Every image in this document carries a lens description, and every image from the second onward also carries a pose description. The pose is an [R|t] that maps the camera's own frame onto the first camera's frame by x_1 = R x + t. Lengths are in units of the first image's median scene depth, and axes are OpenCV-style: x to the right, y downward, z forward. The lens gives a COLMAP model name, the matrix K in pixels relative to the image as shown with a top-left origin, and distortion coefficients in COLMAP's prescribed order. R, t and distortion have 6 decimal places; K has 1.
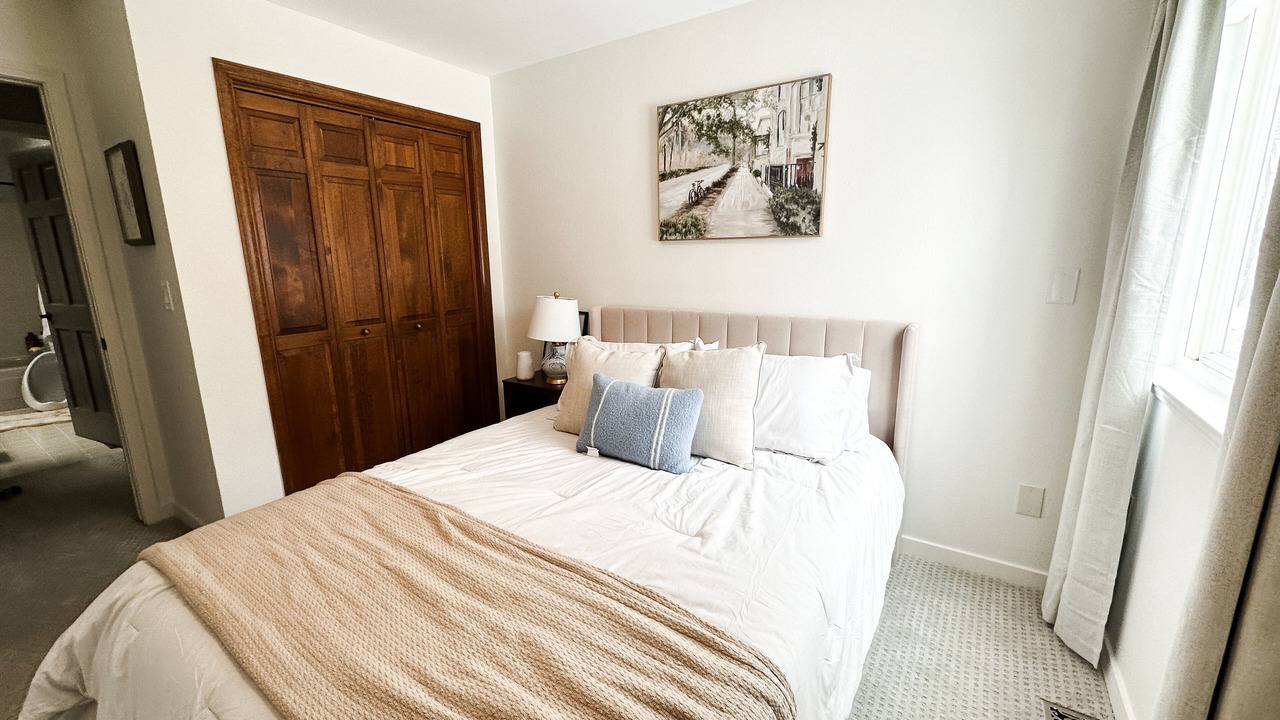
lens RADIAL K [[513.8, 0, 638.7], [0, 513.8, 359.5], [0, 0, 1]] dist [0.000668, -0.000561]
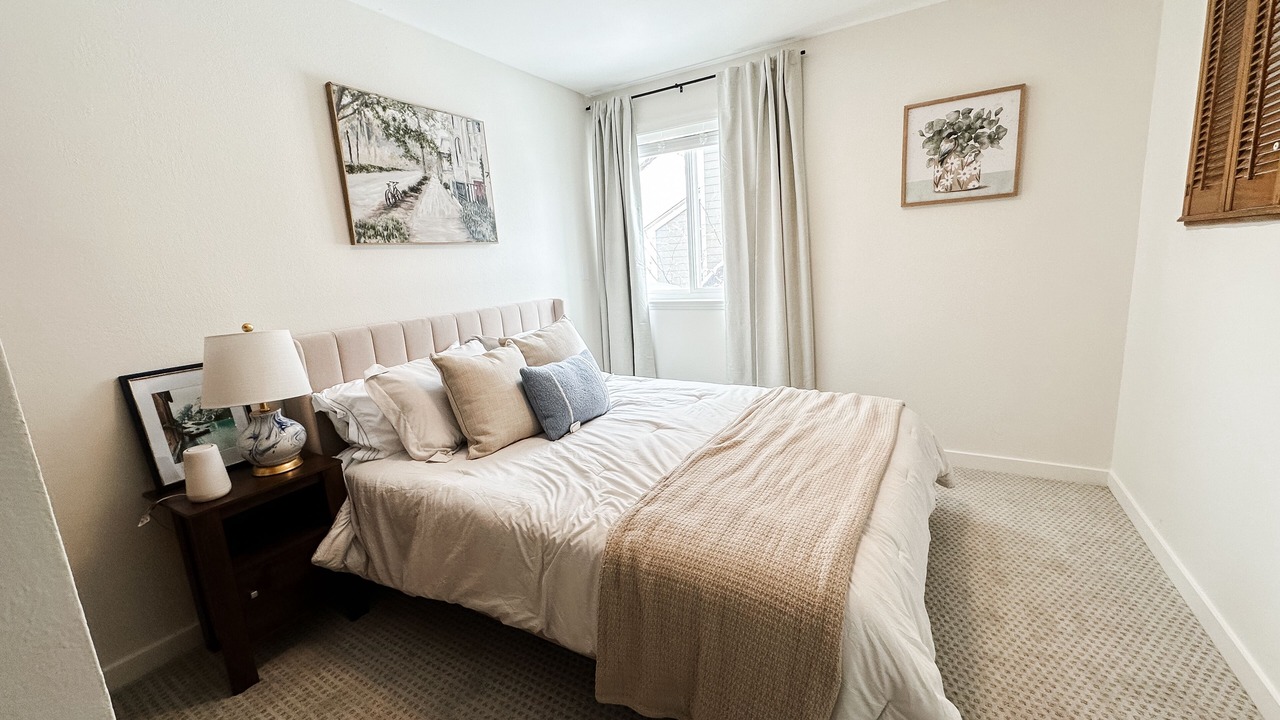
lens RADIAL K [[513.8, 0, 638.8], [0, 513.8, 360.9], [0, 0, 1]] dist [0.000668, -0.000561]
pose [[-0.057459, -0.179788, 0.982026, -0.924814], [0.261206, 0.946679, 0.188600, -0.099413], [-0.963571, 0.267348, -0.007434, 0.680541]]
